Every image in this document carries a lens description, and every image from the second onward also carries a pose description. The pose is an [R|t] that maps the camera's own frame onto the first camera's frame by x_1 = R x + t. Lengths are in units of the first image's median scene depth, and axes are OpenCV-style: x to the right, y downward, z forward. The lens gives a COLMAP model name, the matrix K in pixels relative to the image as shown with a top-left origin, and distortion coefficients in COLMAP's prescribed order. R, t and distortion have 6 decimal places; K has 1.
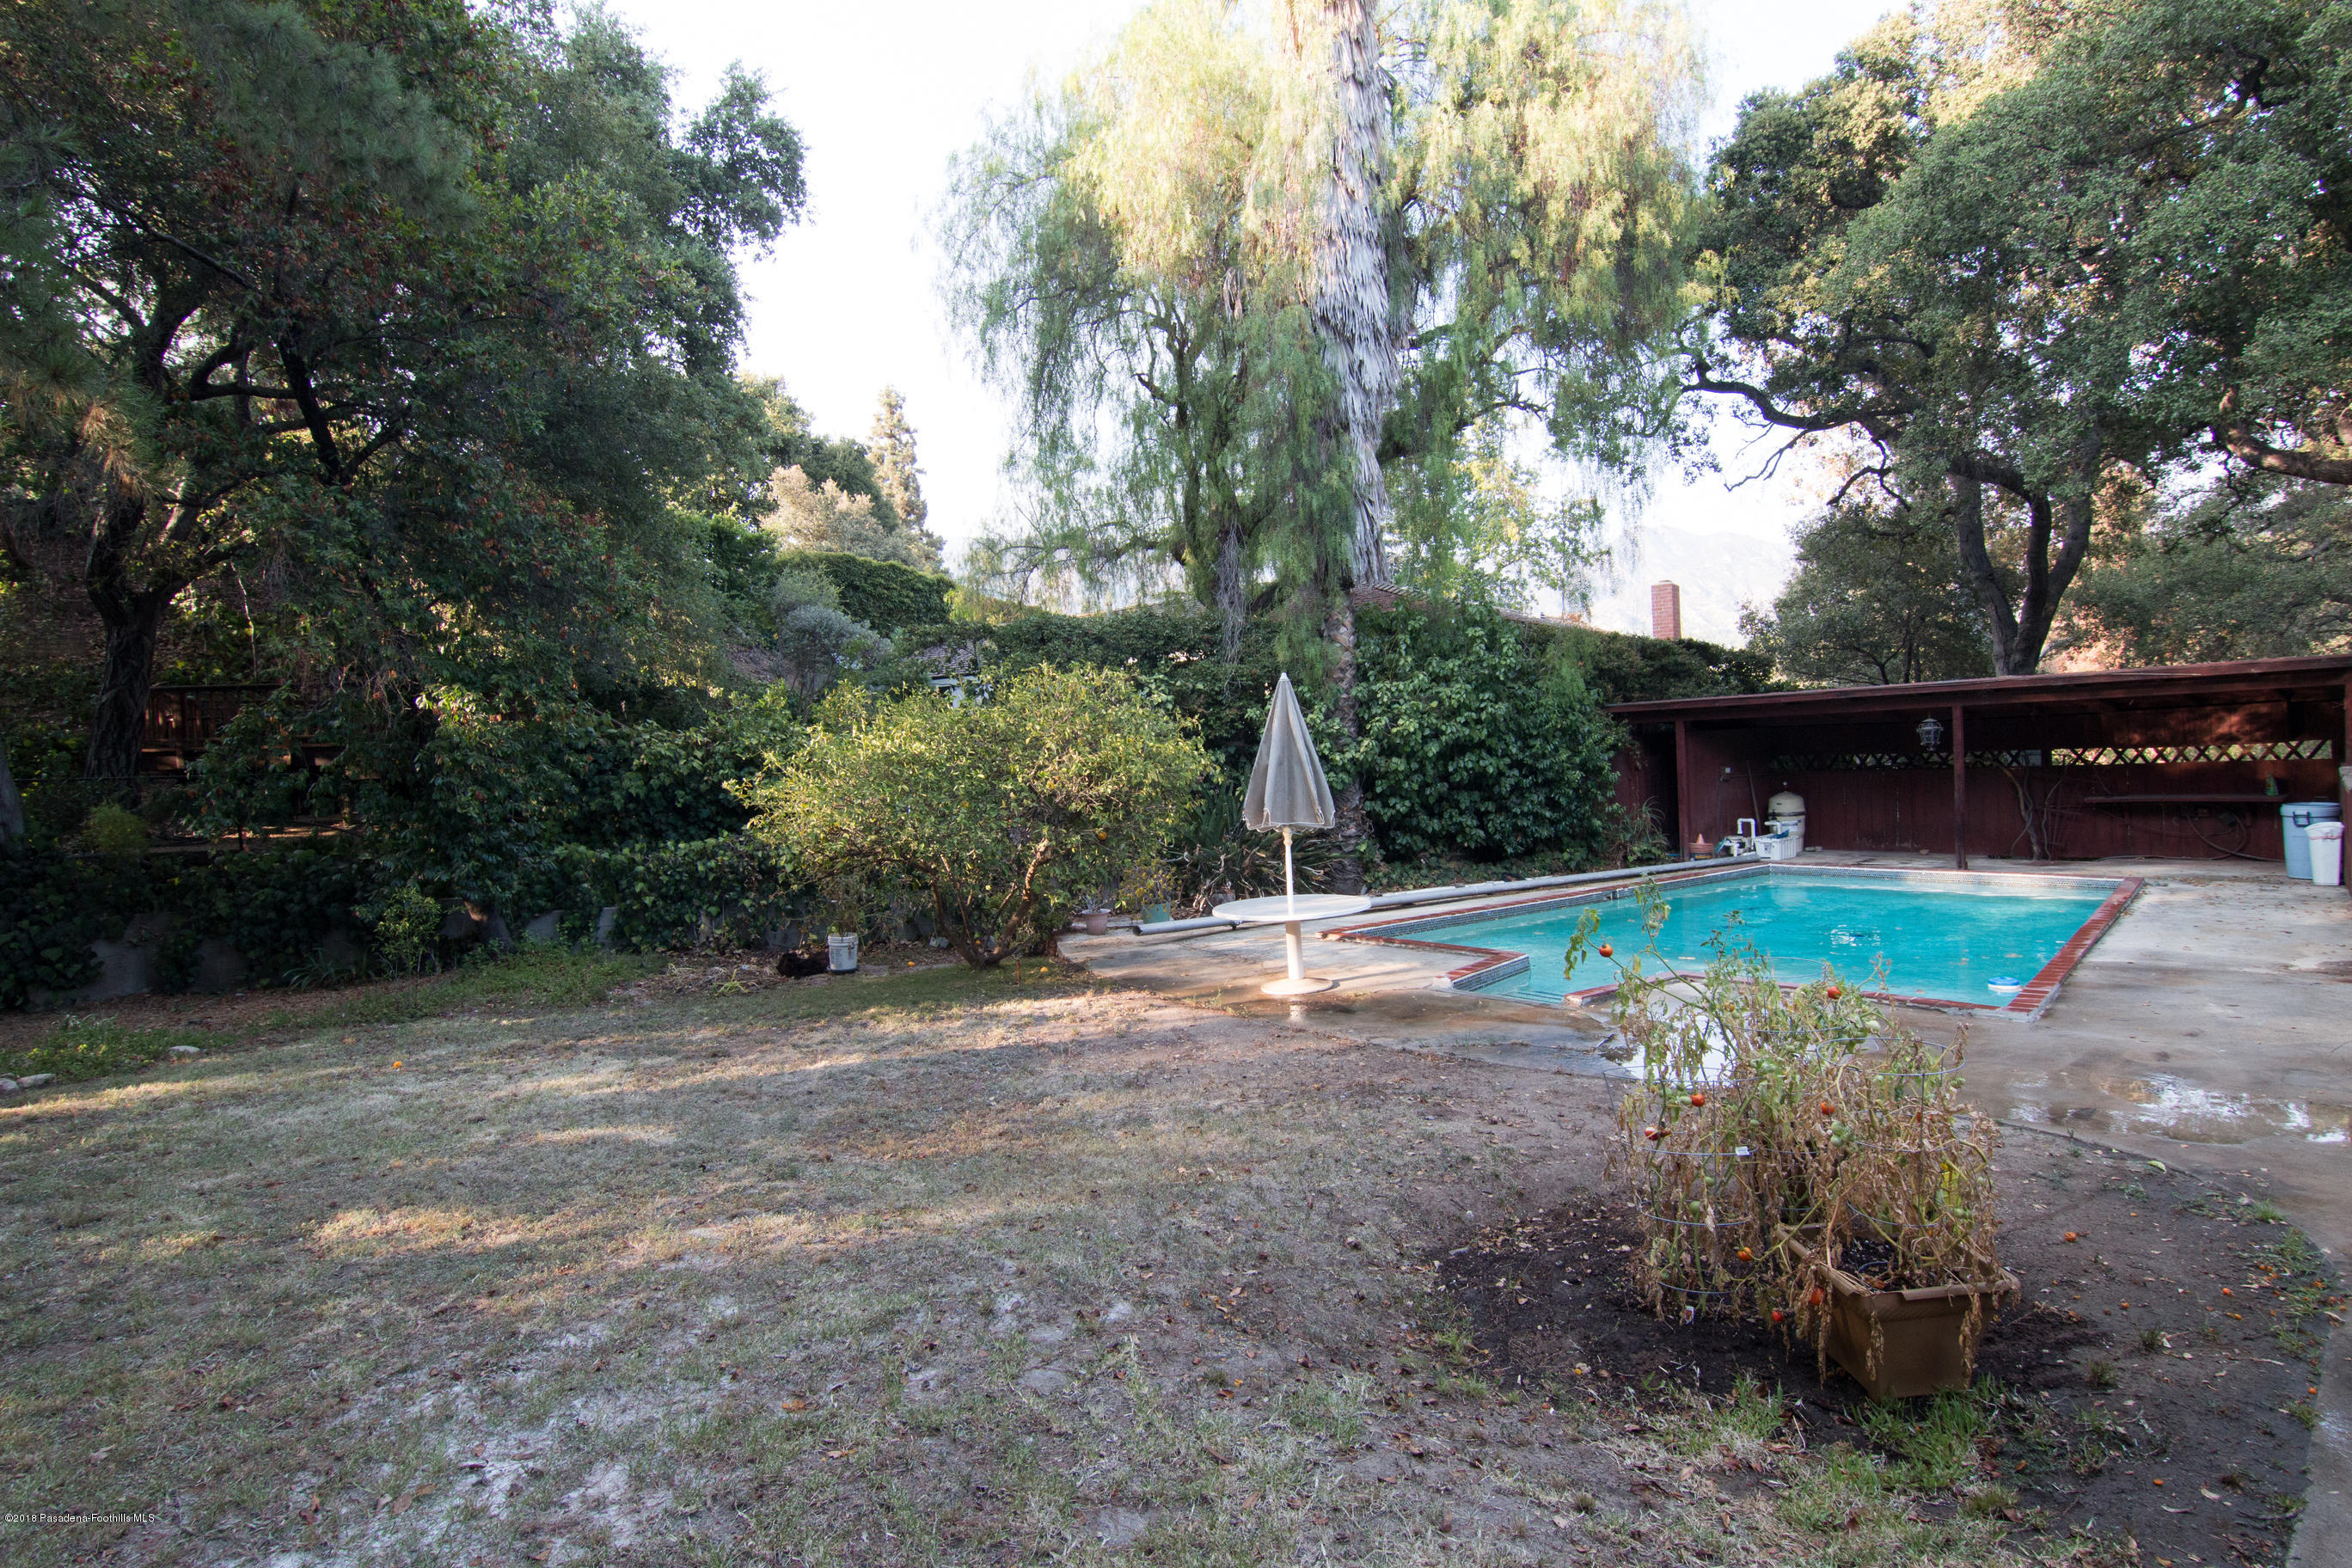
lens RADIAL K [[1196.8, 0, 1180.7], [0, 1196.8, 792.8], [0, 0, 1]] dist [-0.003405, -0.005580]
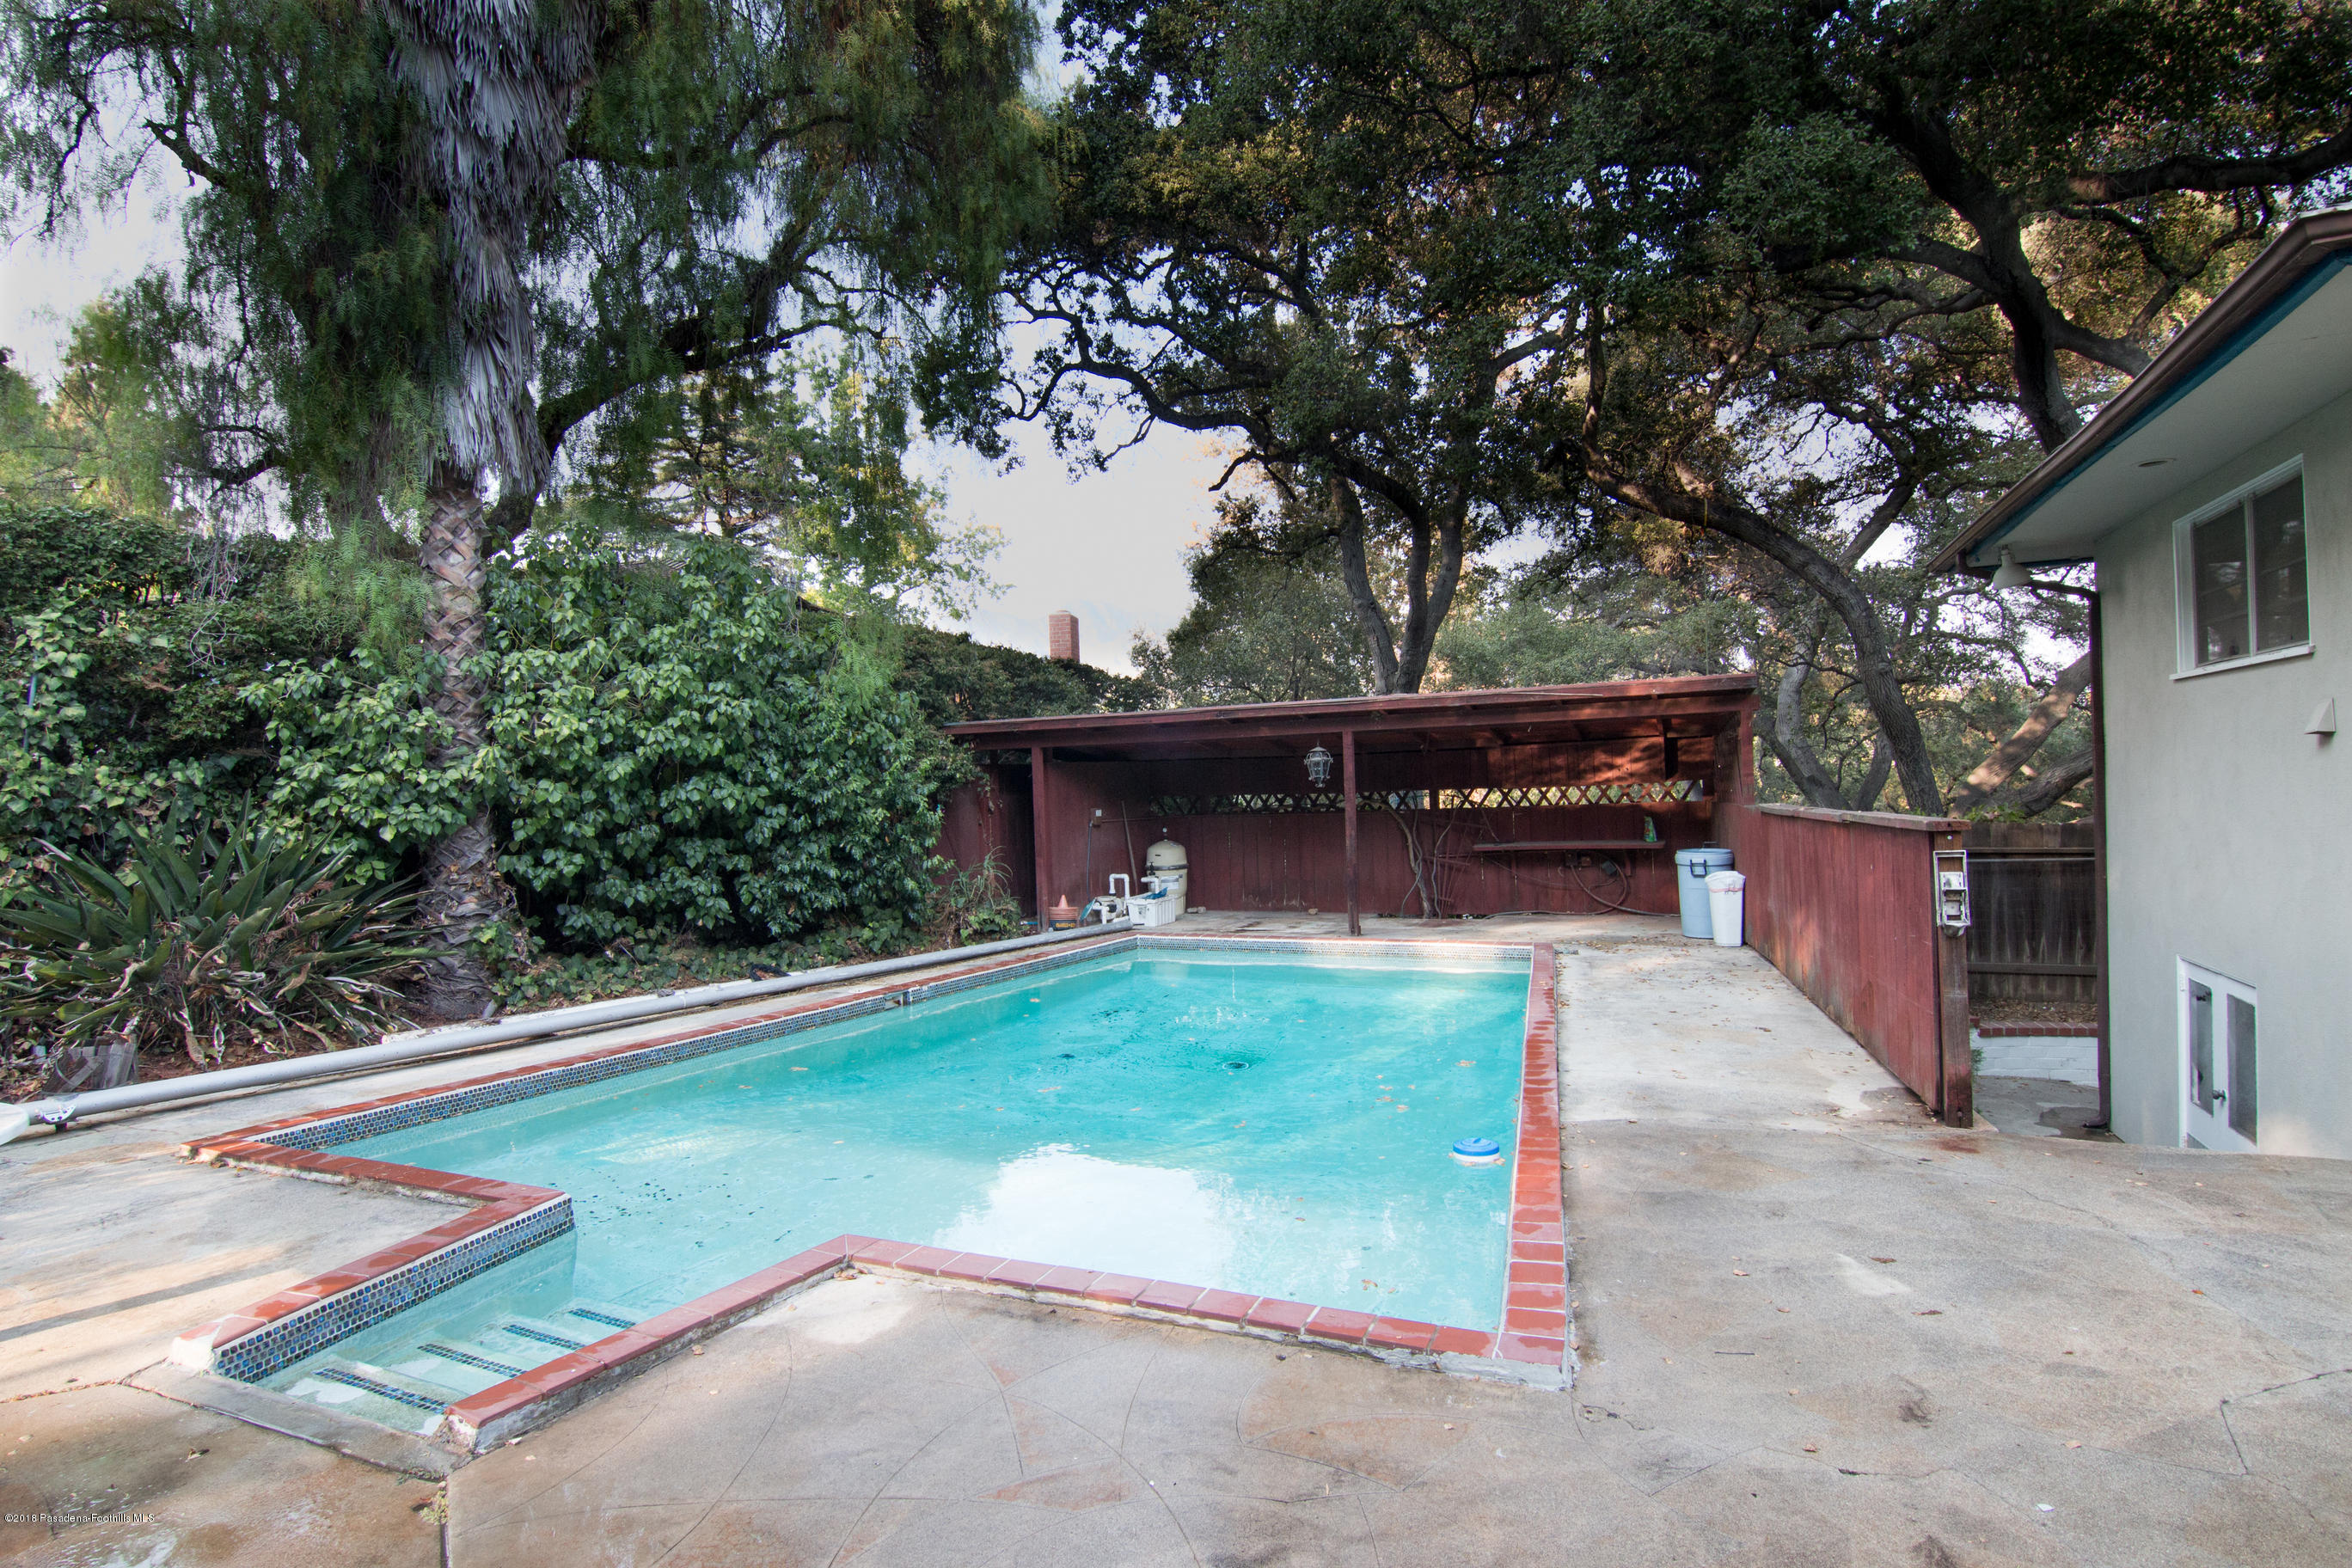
lens RADIAL K [[1243.3, 0, 1174.6], [0, 1243.3, 790.7], [0, 0, 1]] dist [0.018222, -0.000635]
pose [[0.900584, 0.015176, 0.434416, 0.175355], [0.004782, 0.998984, -0.044813, 0.004039], [-0.434655, 0.042435, 0.899597, 0.288298]]
